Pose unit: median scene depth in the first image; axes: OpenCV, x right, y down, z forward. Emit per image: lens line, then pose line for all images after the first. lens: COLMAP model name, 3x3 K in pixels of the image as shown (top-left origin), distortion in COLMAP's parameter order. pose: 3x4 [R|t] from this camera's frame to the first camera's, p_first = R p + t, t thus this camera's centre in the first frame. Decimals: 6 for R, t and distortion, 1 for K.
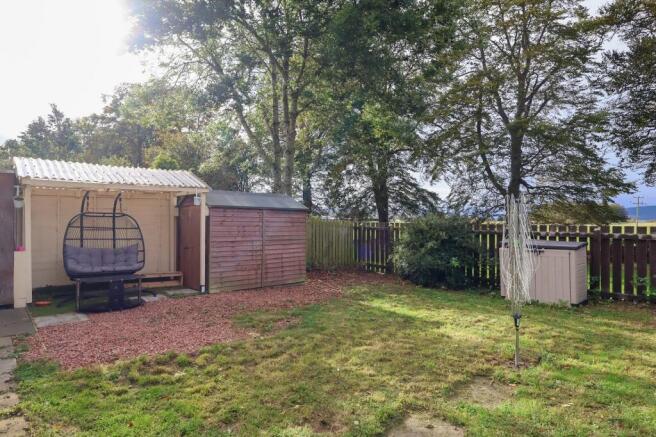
lens RADIAL K [[364.8, 0, 326.9], [0, 364.8, 220.9], [0, 0, 1]] dist [0.007669, 0.001621]
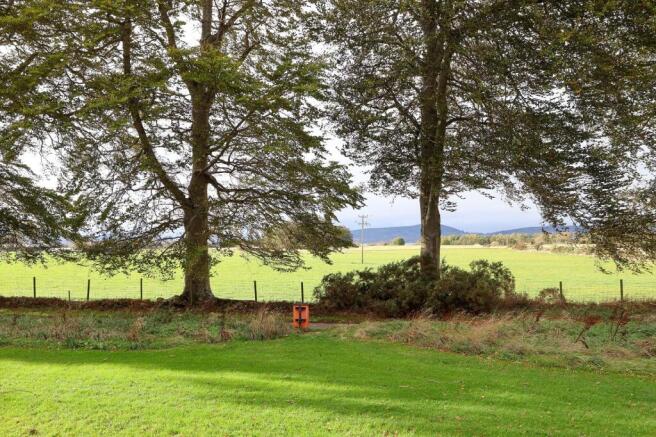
lens RADIAL K [[534.2, 0, 327.9], [0, 534.2, 219.0], [0, 0, 1]] dist [-0.001547, -0.000129]
pose [[0.803763, 0.011953, 0.594830, 0.197177], [0.021220, 0.998586, -0.048741, -0.001633], [-0.594571, 0.051798, 0.802373, 0.242342]]
